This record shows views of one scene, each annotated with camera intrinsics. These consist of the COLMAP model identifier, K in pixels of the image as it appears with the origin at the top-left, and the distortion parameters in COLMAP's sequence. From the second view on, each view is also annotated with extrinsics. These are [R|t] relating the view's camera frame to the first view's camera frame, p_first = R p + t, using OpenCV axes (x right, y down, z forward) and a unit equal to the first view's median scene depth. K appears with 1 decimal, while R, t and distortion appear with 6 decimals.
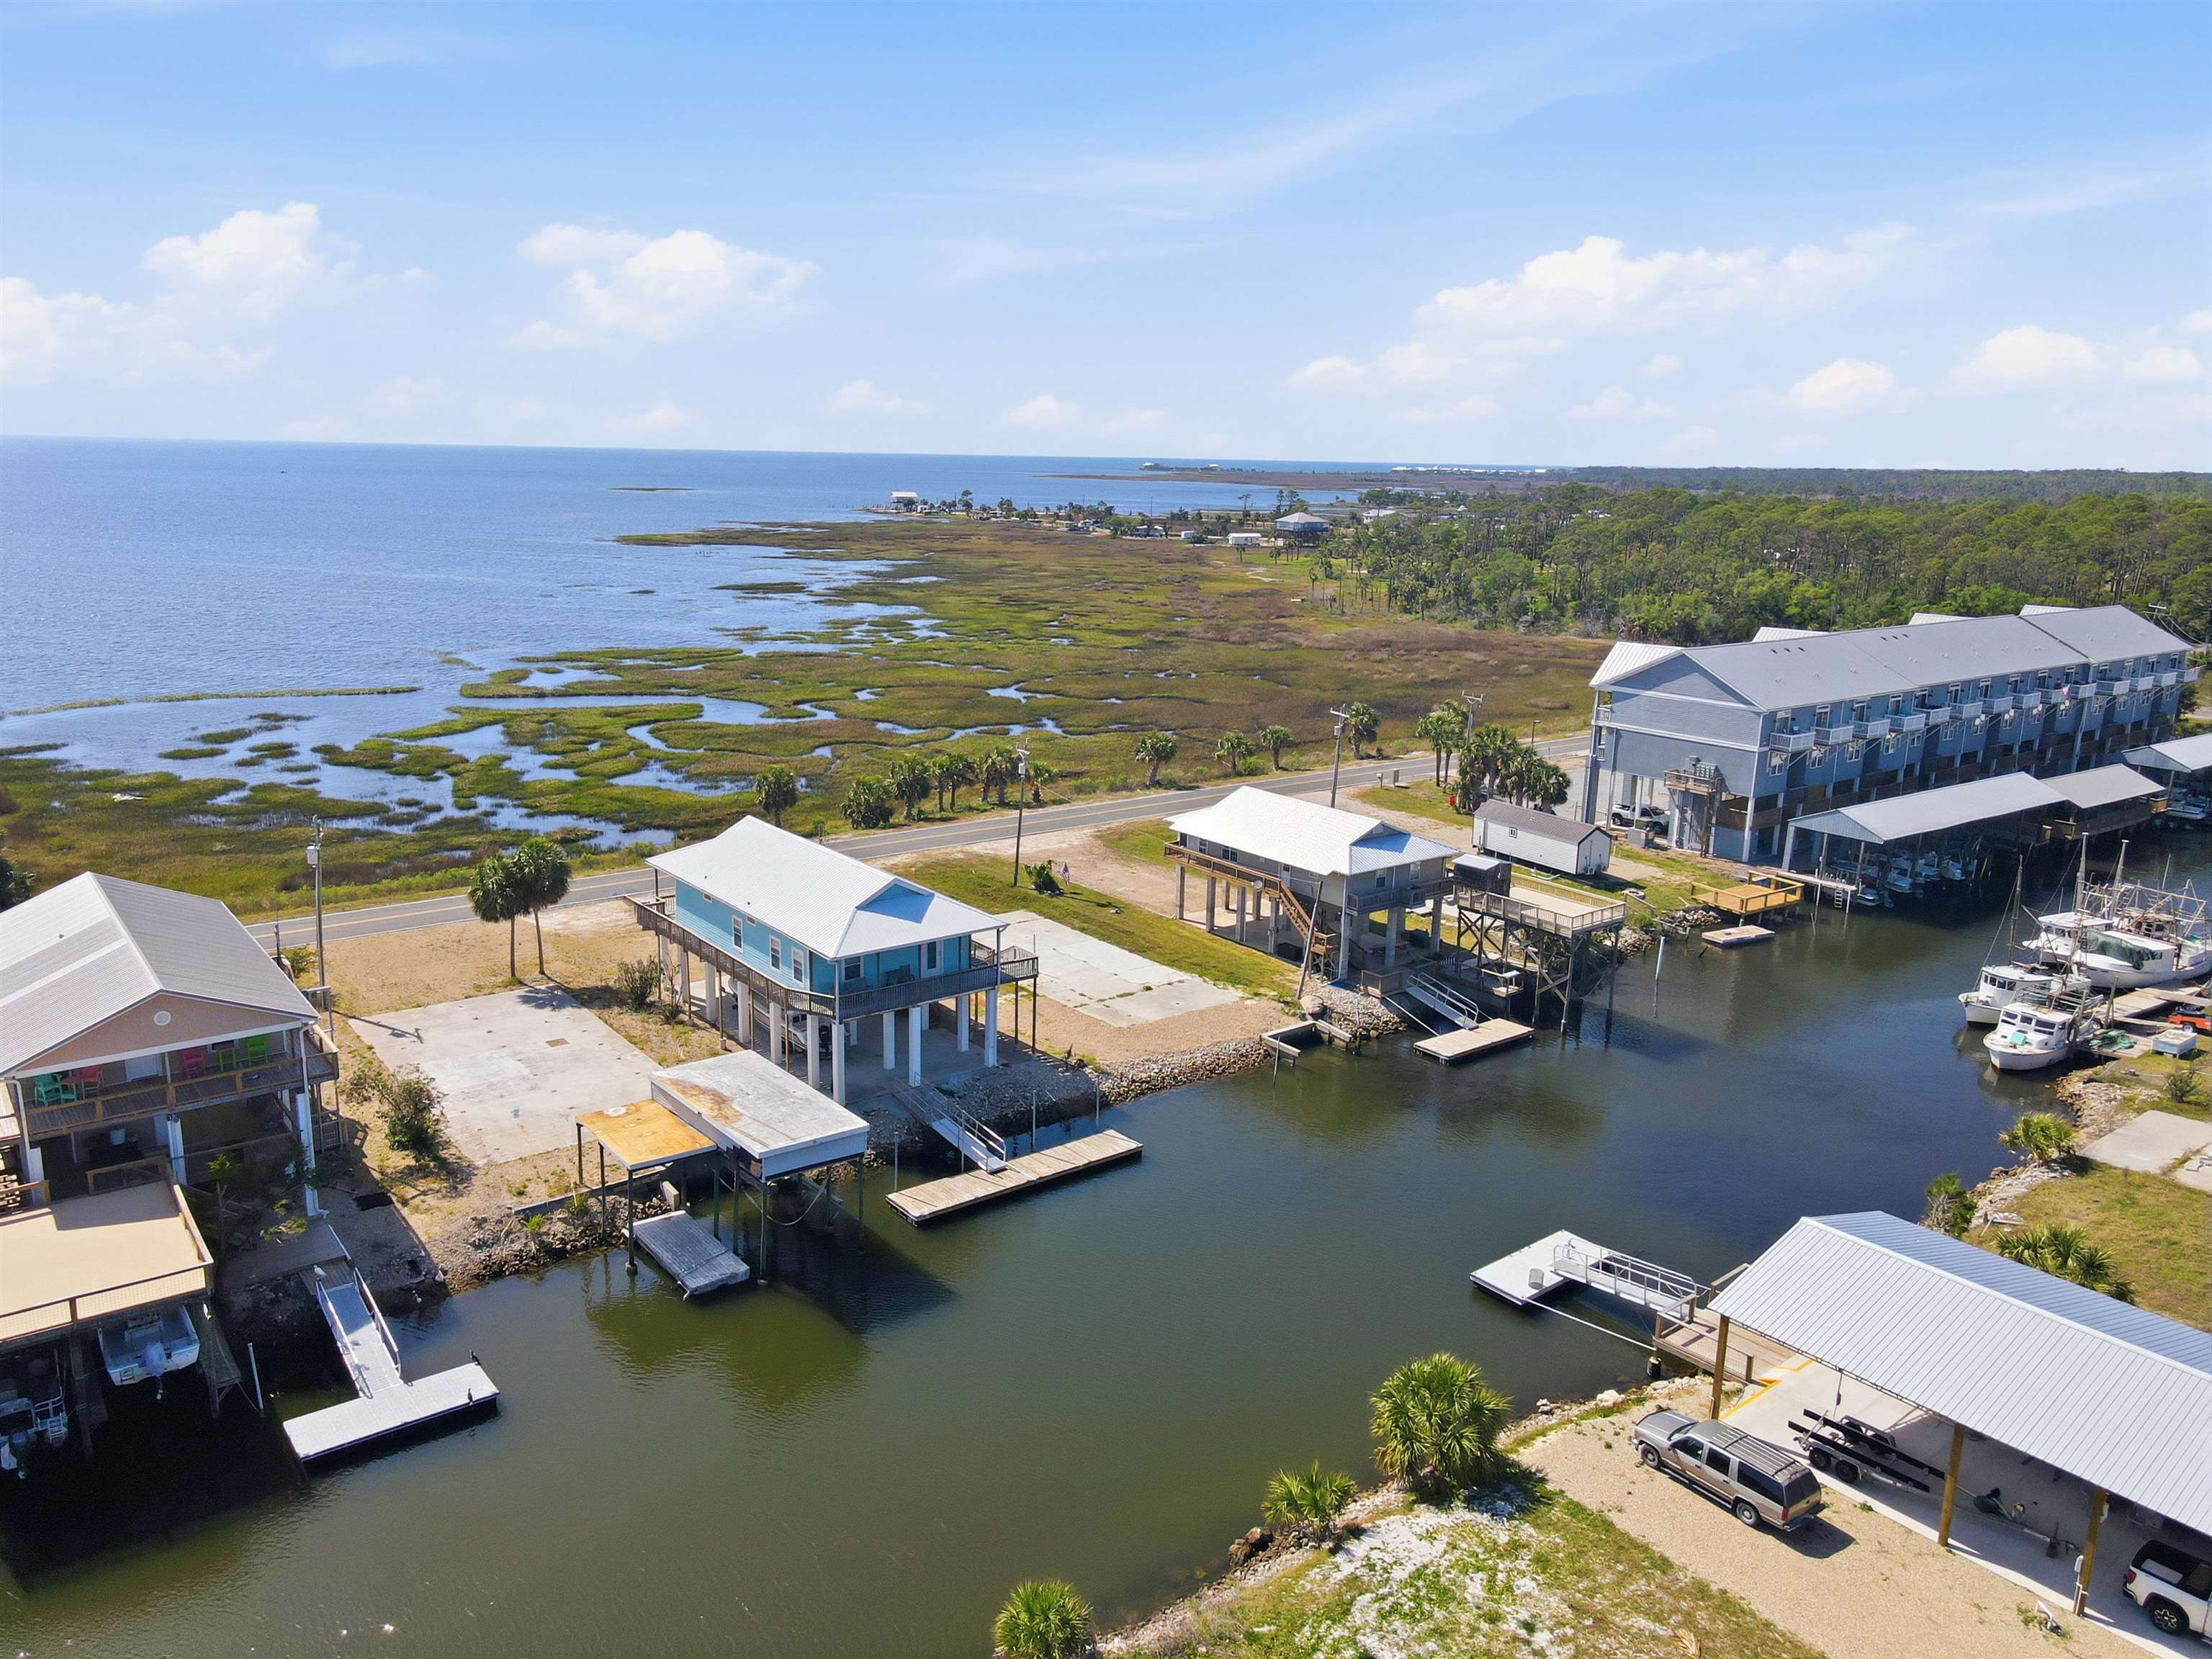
lens RADIAL K [[1621.6, 0, 1094.3], [0, 1621.6, 820.0], [0, 0, 1]] dist [-0.007697, 0.038116]
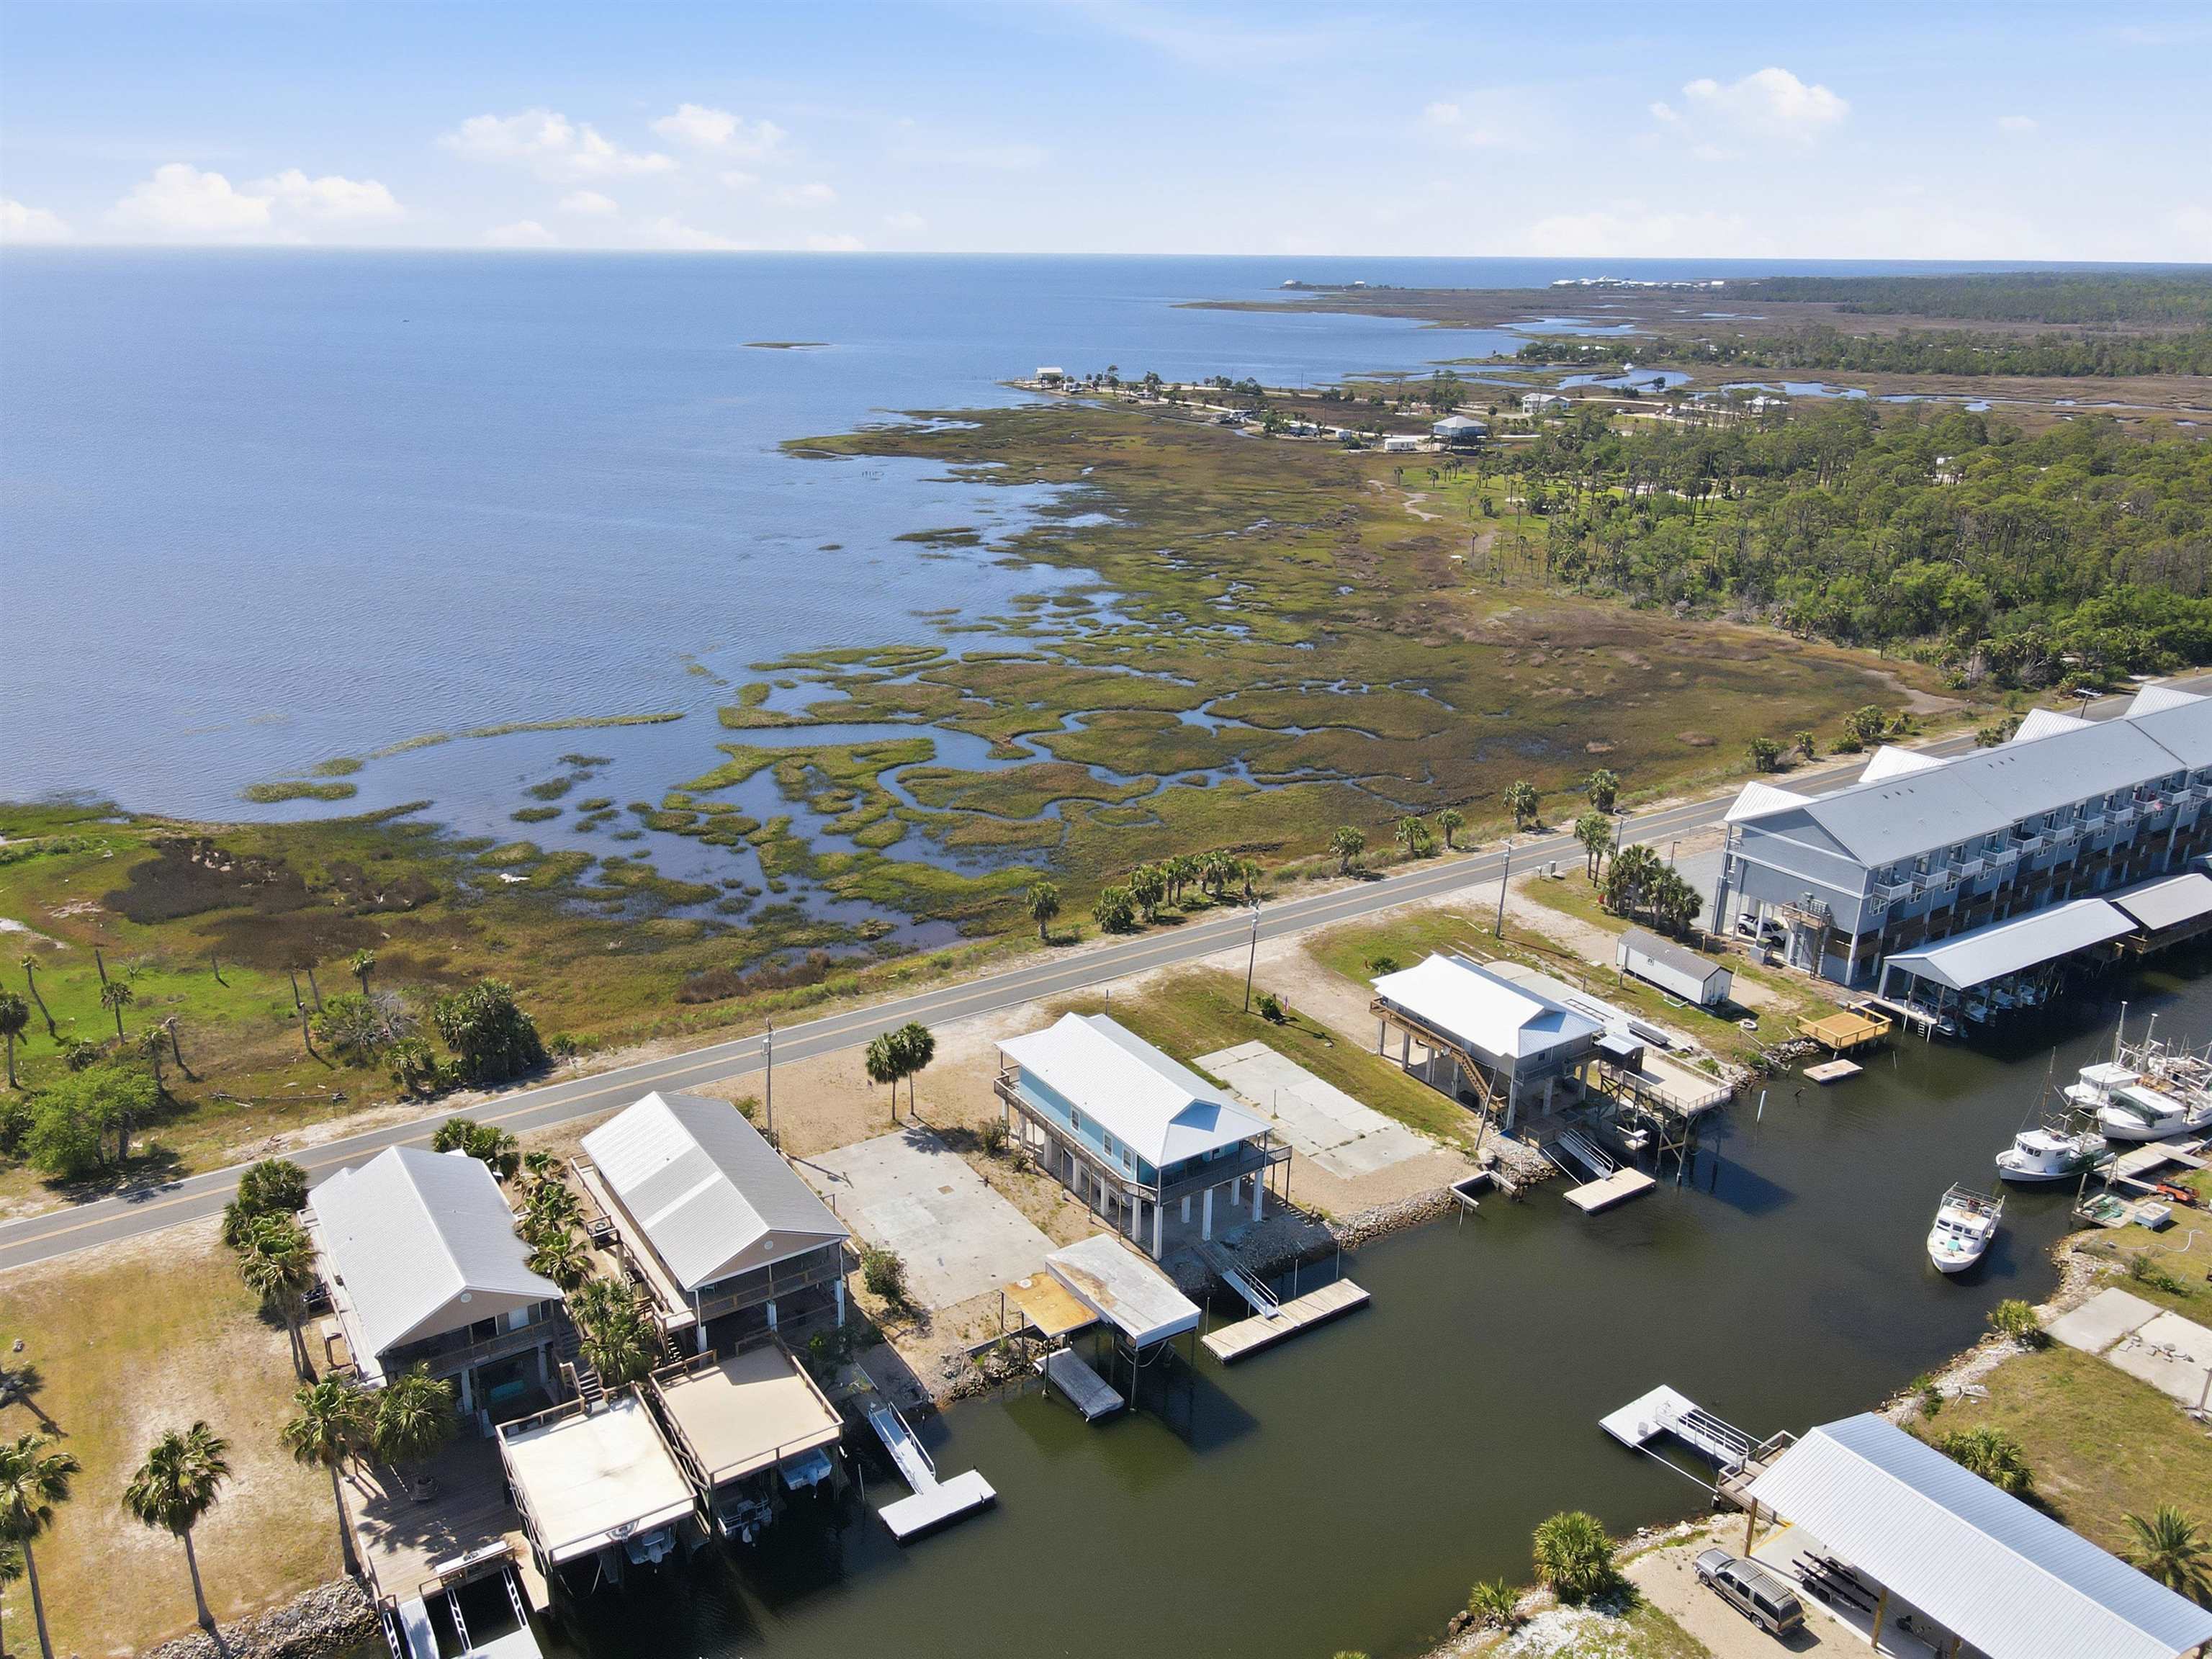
lens RADIAL K [[1685.5, 0, 1092.2], [0, 1685.5, 827.3], [0, 0, 1]] dist [-0.008532, 0.037365]
pose [[0.997066, 0.015295, -0.075004, -0.090618], [-0.007159, 0.994173, 0.107562, -0.305297], [0.076212, -0.106709, 0.991365, -0.374353]]
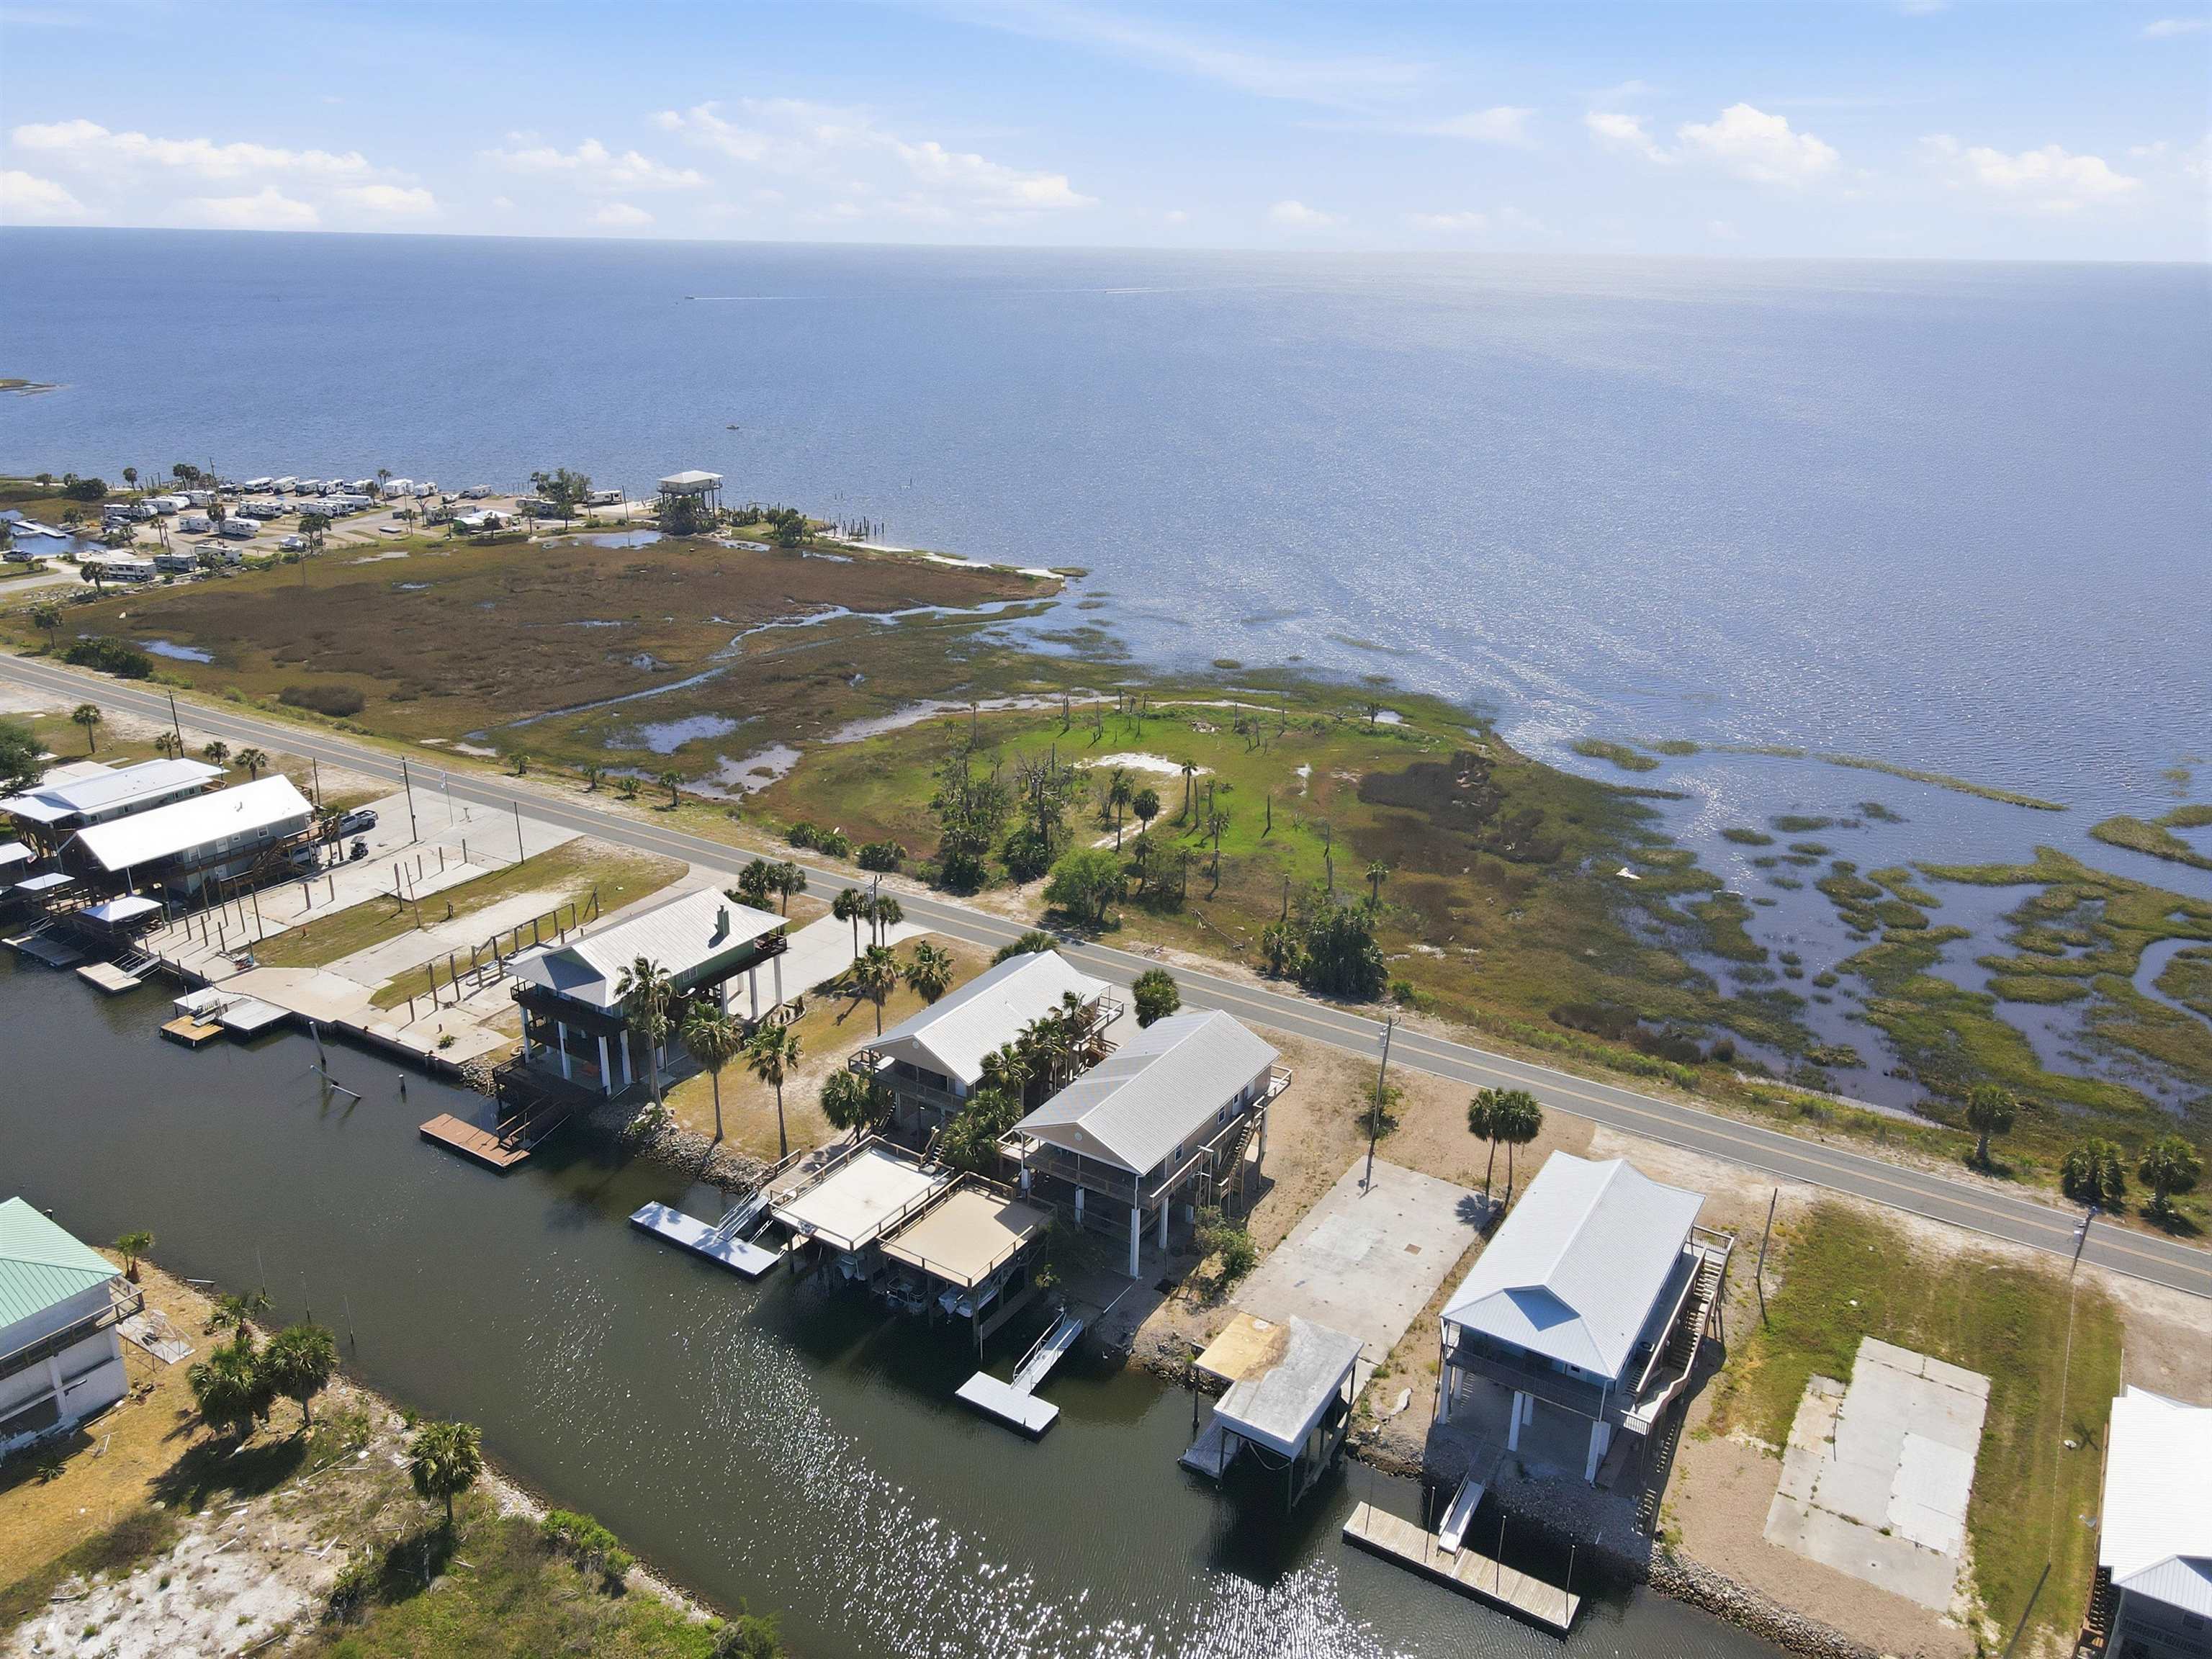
lens RADIAL K [[1621.6, 0, 1094.3], [0, 1621.6, 820.0], [0, 0, 1]] dist [-0.007697, 0.038116]
pose [[0.341776, 0.303933, -0.889277, 0.602737], [-0.218411, 0.946038, 0.239391, -0.420193], [0.914049, 0.112410, 0.389716, 0.180729]]
